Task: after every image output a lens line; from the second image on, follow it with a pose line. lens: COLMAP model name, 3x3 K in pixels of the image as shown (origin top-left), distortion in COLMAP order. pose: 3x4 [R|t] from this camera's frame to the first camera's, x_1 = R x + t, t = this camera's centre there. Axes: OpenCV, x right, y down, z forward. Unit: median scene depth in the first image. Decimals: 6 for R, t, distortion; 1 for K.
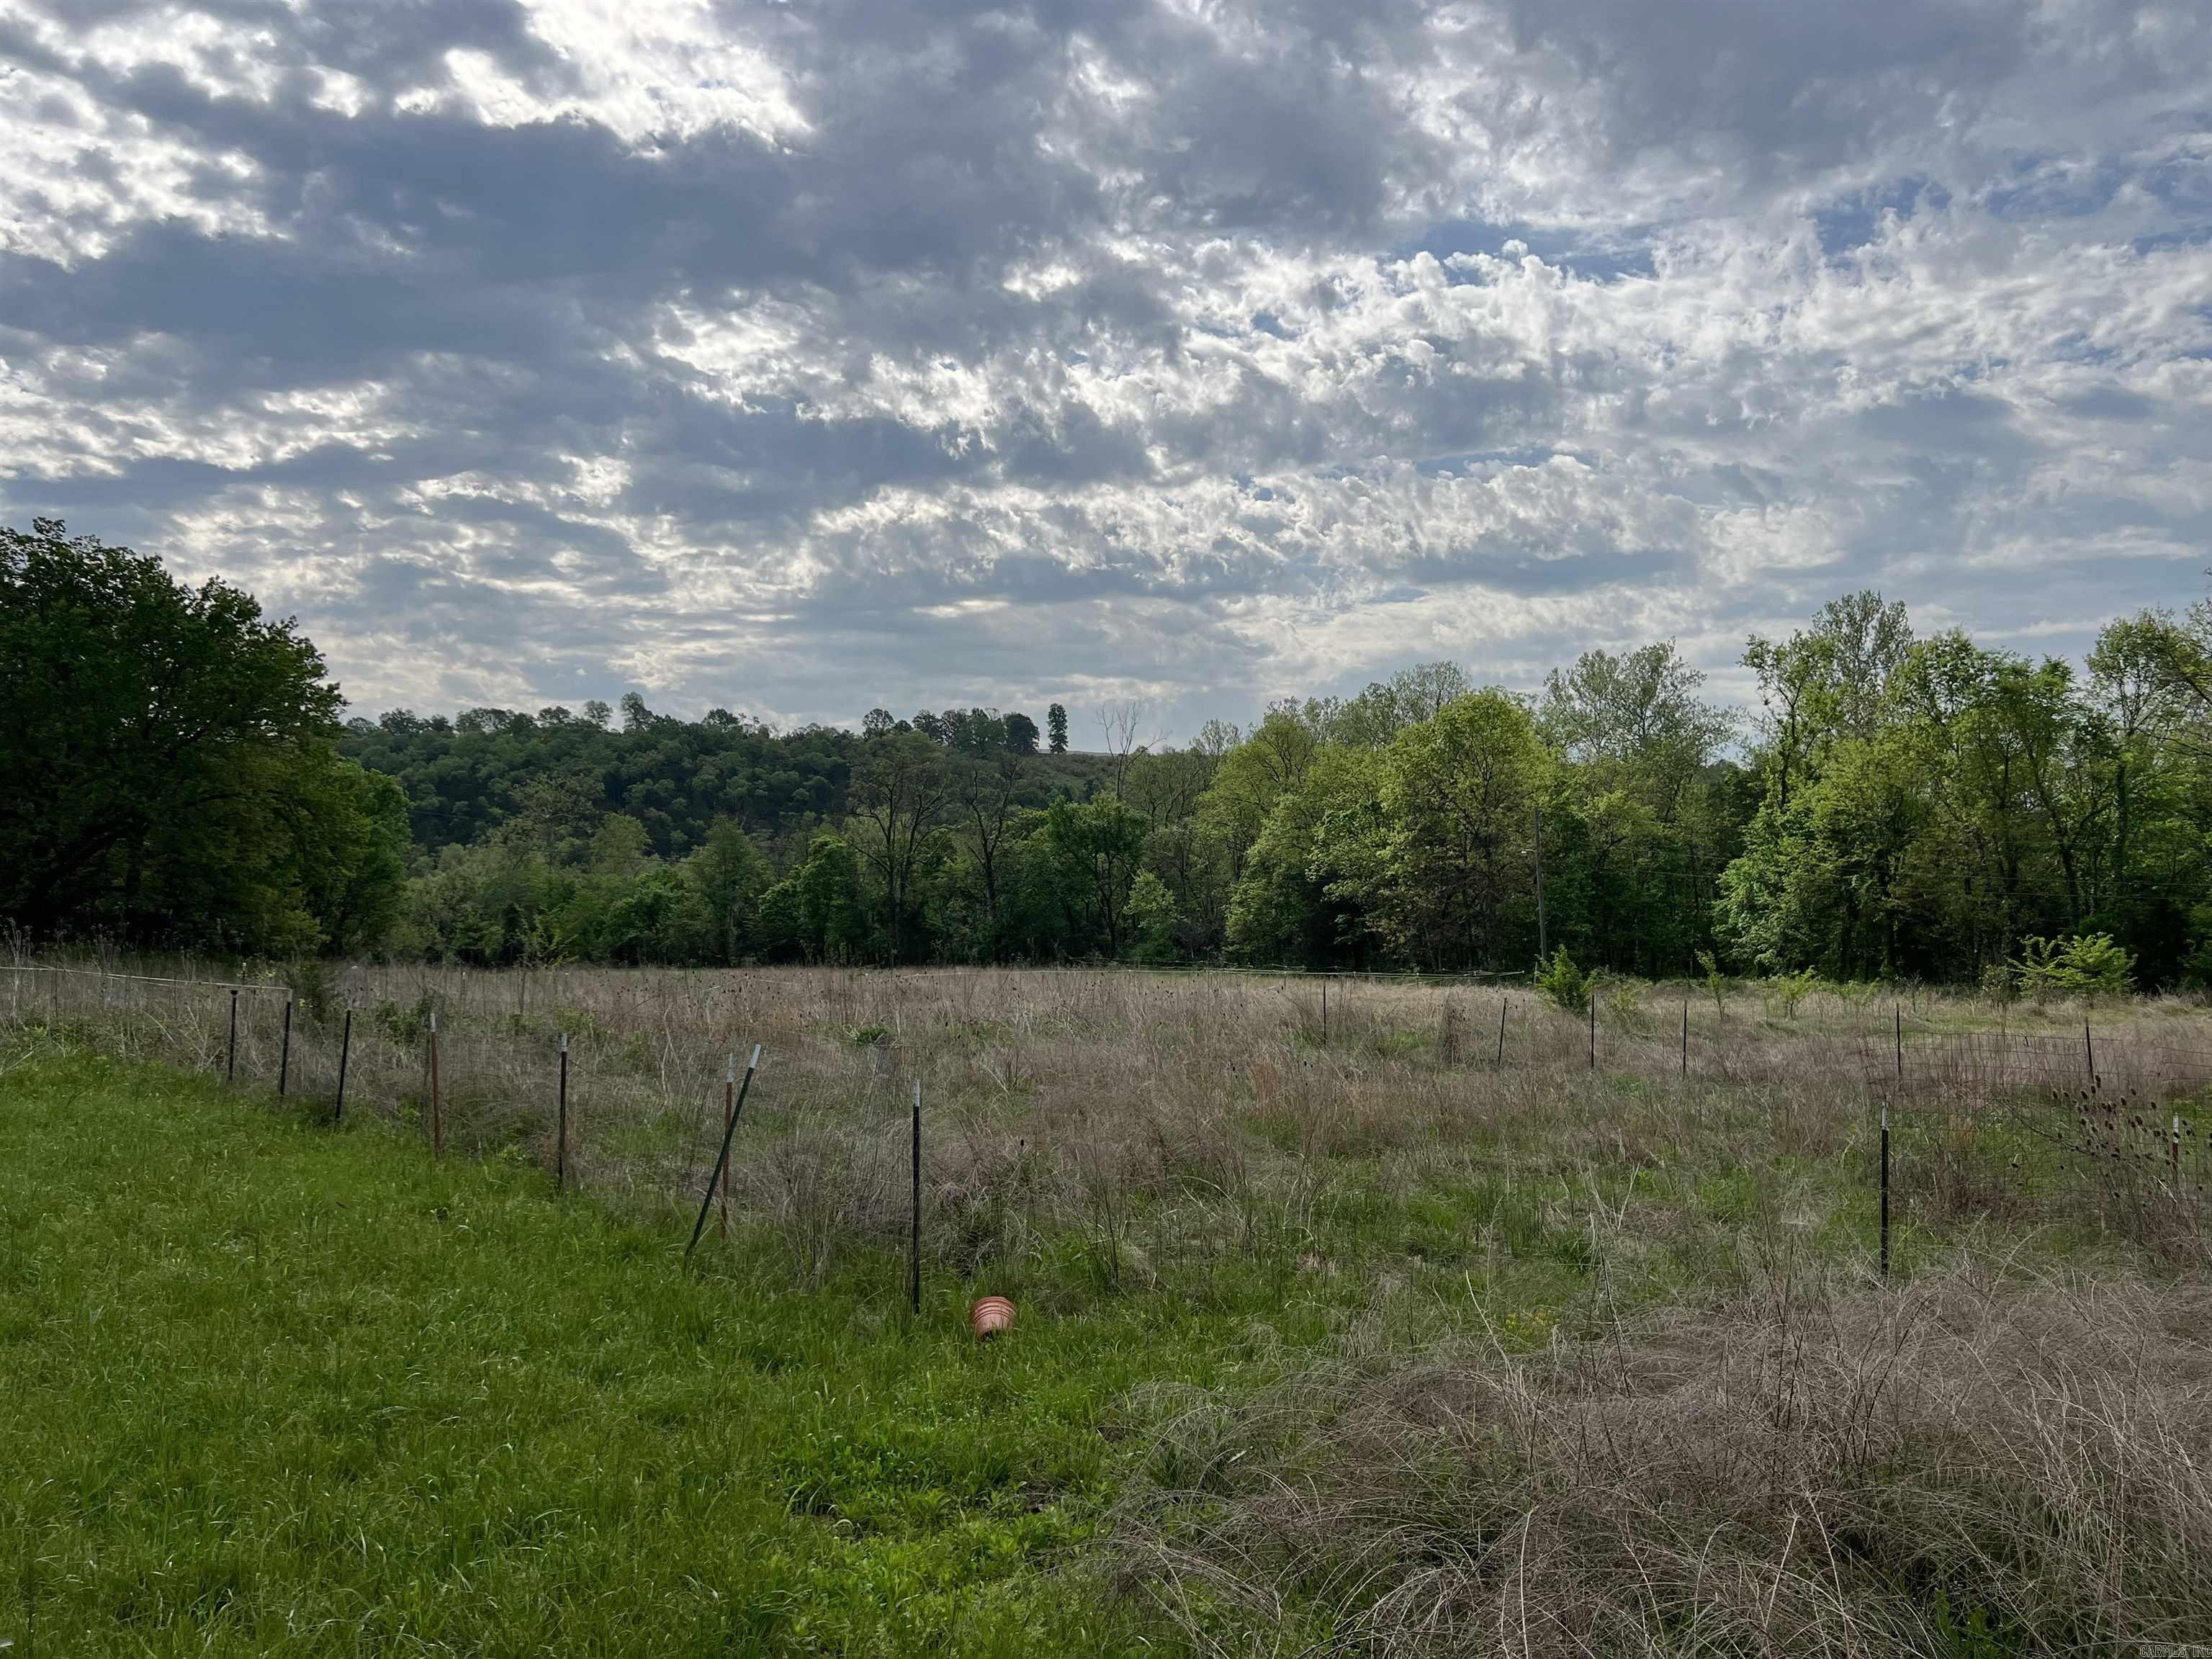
lens RADIAL K [[1683.5, 0, 1083.1], [0, 1683.5, 844.7], [0, 0, 1]] dist [0.067963, -0.064819]
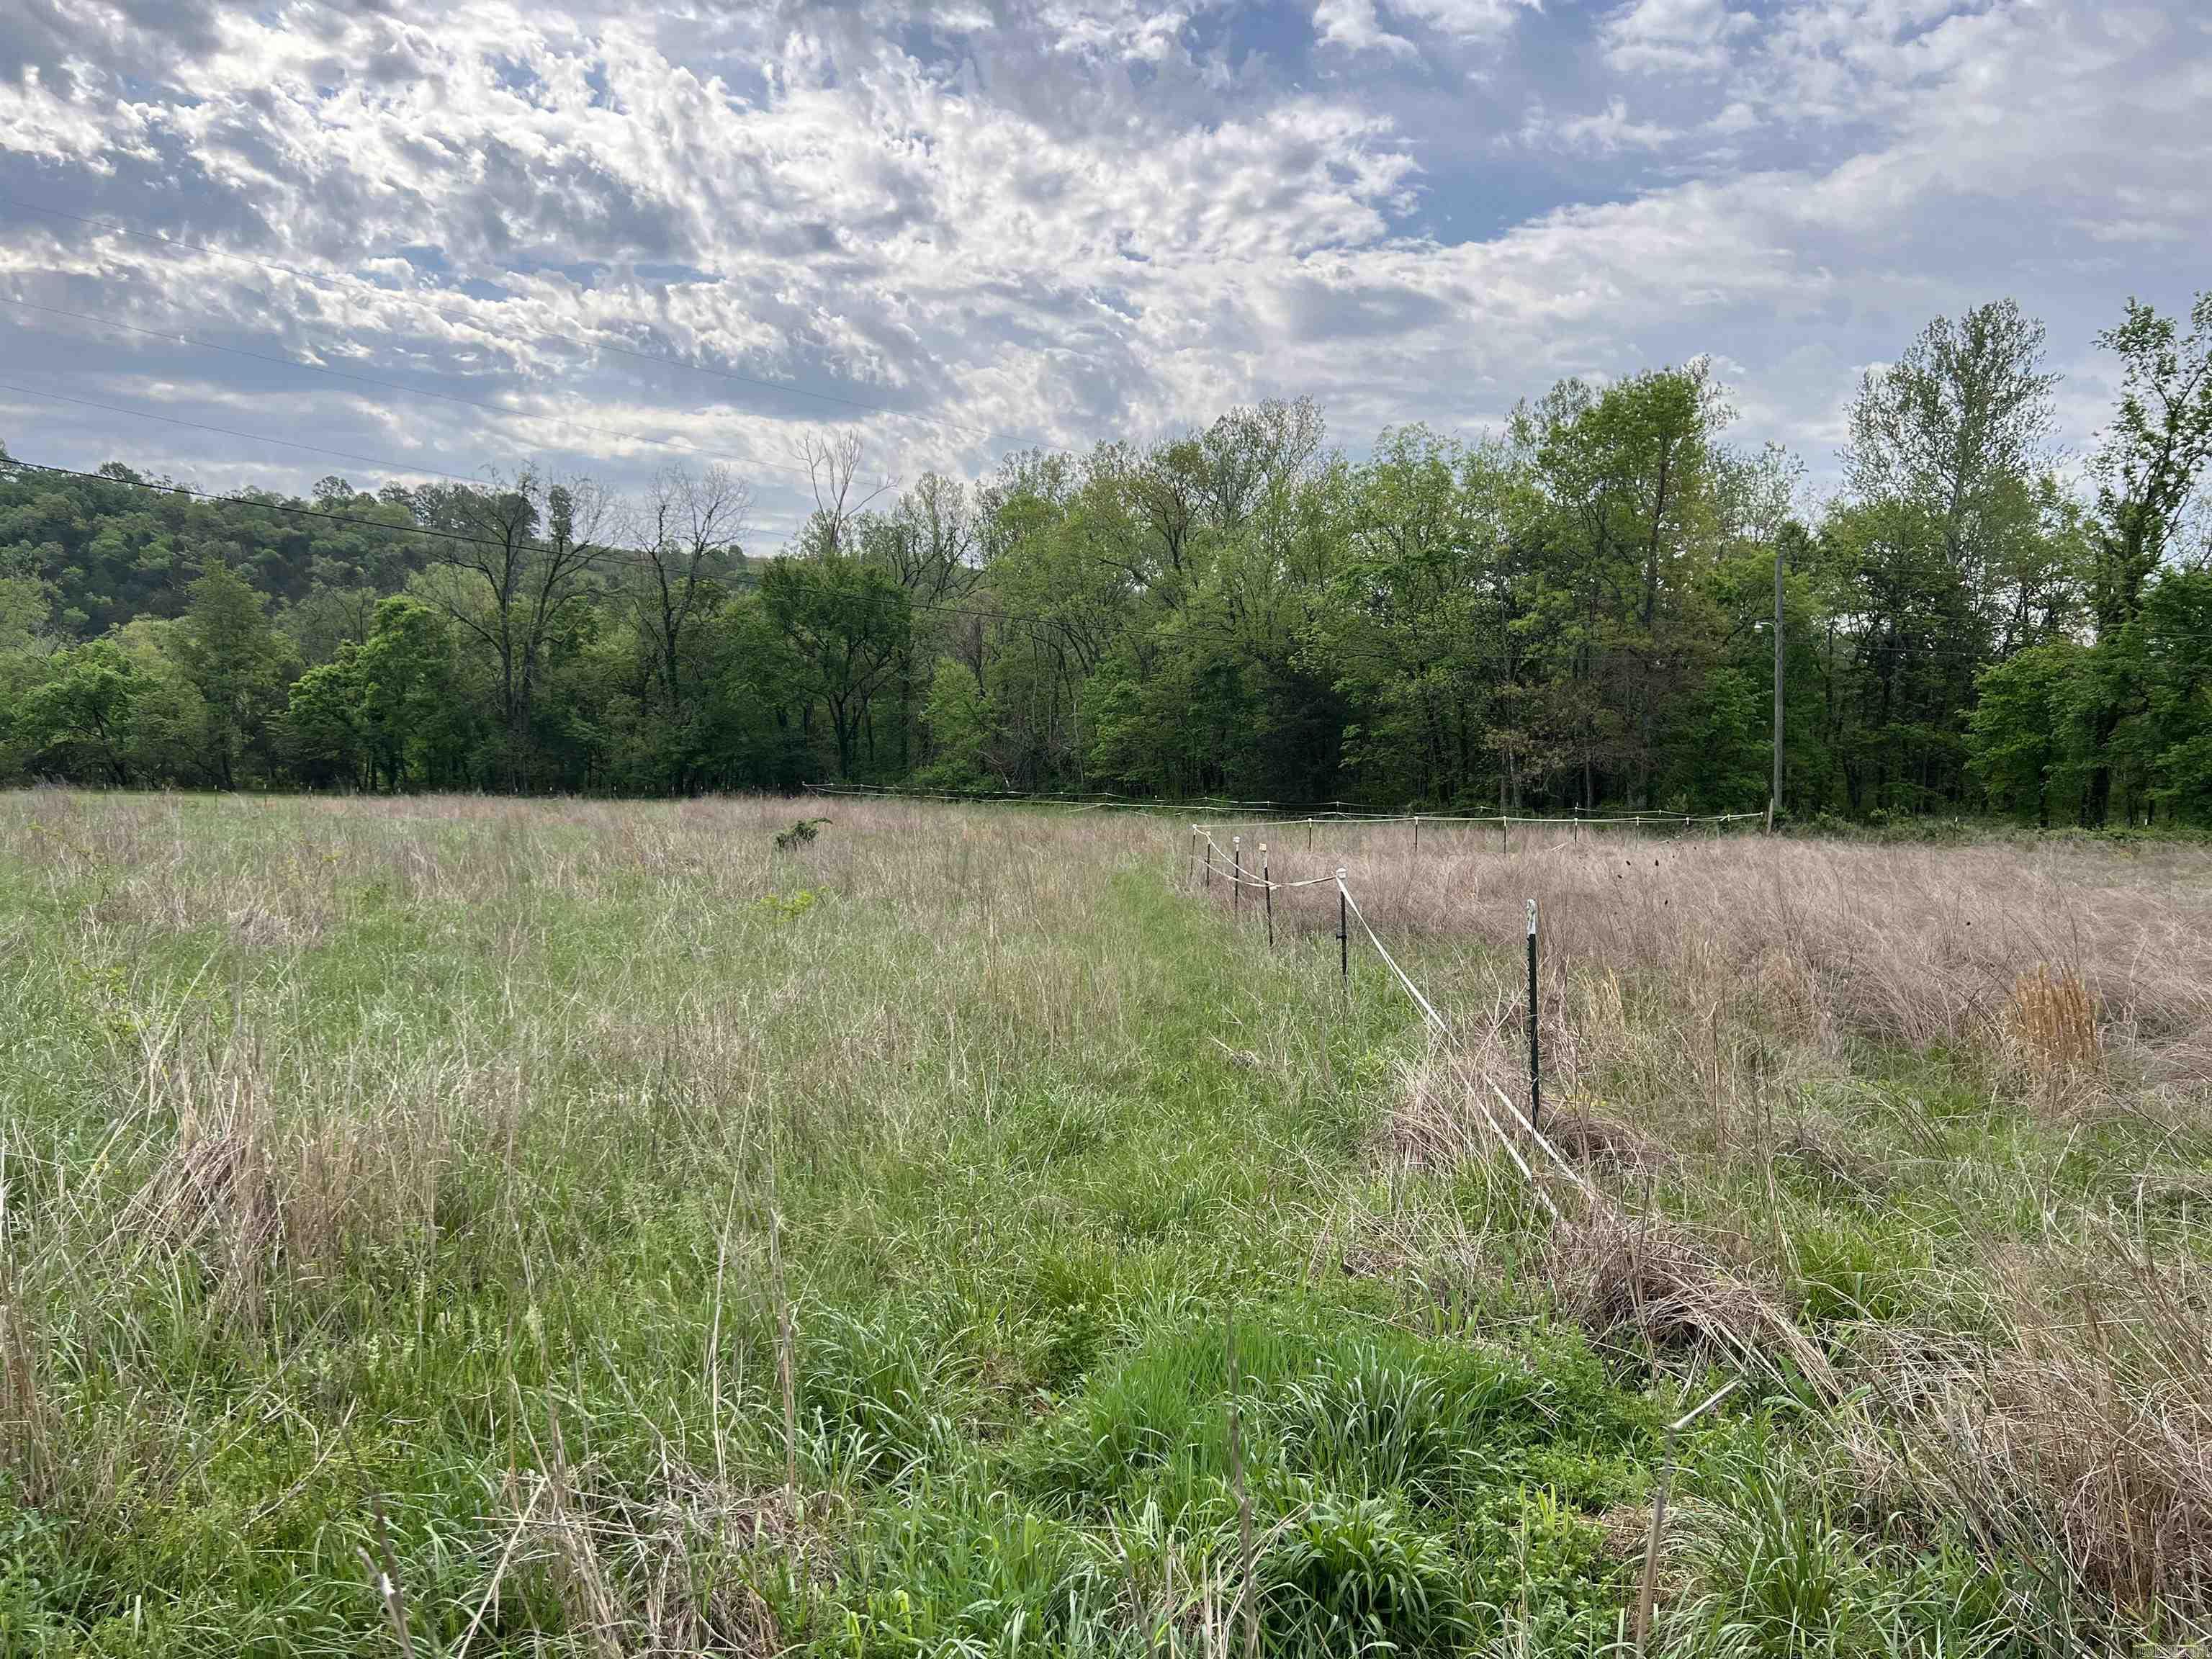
lens RADIAL K [[1683.5, 0, 1088.3], [0, 1683.5, 831.4], [0, 0, 1]] dist [0.067963, -0.064819]
pose [[0.950656, 0.002744, 0.310235, -0.044261], [-0.032653, 0.995292, 0.091253, 0.007372], [-0.308524, -0.096880, 0.946270, 0.116440]]
